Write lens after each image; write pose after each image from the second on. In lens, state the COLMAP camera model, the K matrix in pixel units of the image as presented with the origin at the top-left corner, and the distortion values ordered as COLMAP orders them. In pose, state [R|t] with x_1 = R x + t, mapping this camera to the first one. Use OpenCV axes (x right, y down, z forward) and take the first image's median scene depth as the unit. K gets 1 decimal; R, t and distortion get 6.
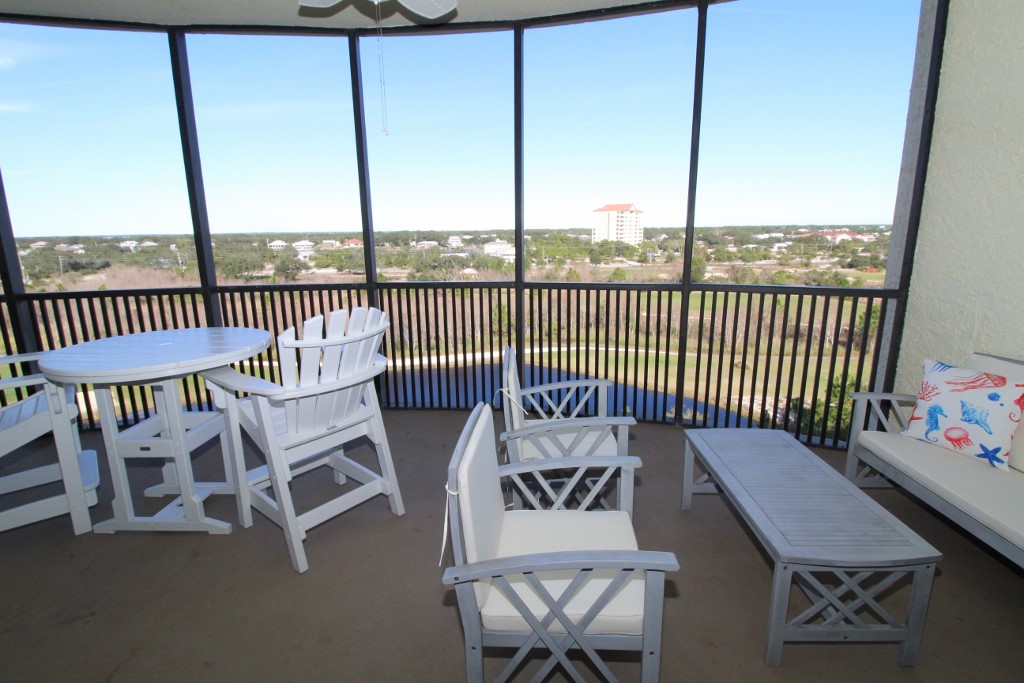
lens RADIAL K [[470.6, 0, 509.9], [0, 470.6, 331.1], [0, 0, 1]] dist [0.001910, -0.014753]
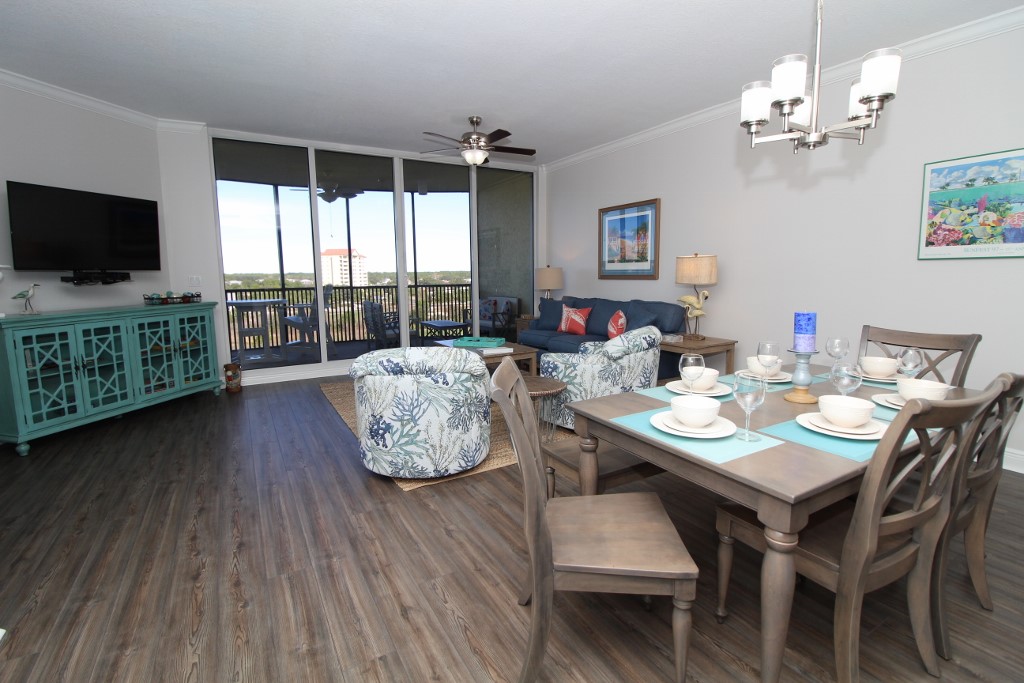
lens RADIAL K [[474.6, 0, 511.1], [0, 474.6, 331.5], [0, 0, 1]] dist [0.000658, -0.013250]
pose [[0.845210, -0.062941, 0.530715, -0.648021], [0.111526, 0.991950, -0.059973, 0.395837], [-0.522668, 0.109879, 0.845426, -1.613128]]
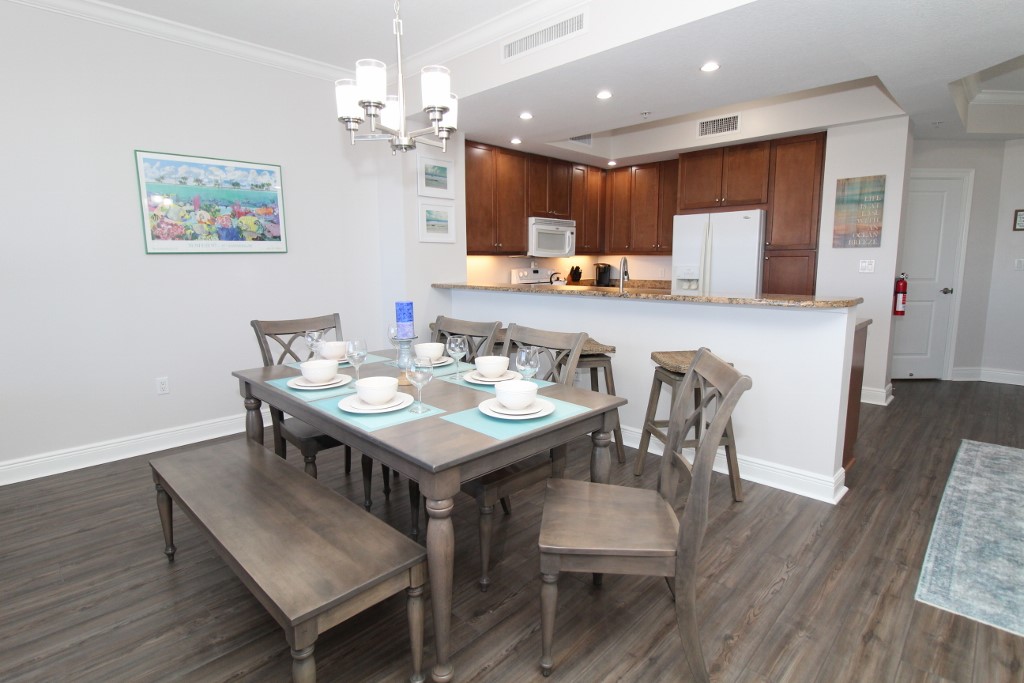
lens RADIAL K [[517.7, 0, 509.1], [0, 517.7, 332.7], [0, 0, 1]] dist [0.002791, -0.017467]
pose [[-0.745002, -0.075267, 0.662802, -0.598332], [0.154803, 0.946980, 0.281539, 0.256099], [-0.648851, 0.312351, -0.693851, -0.961550]]
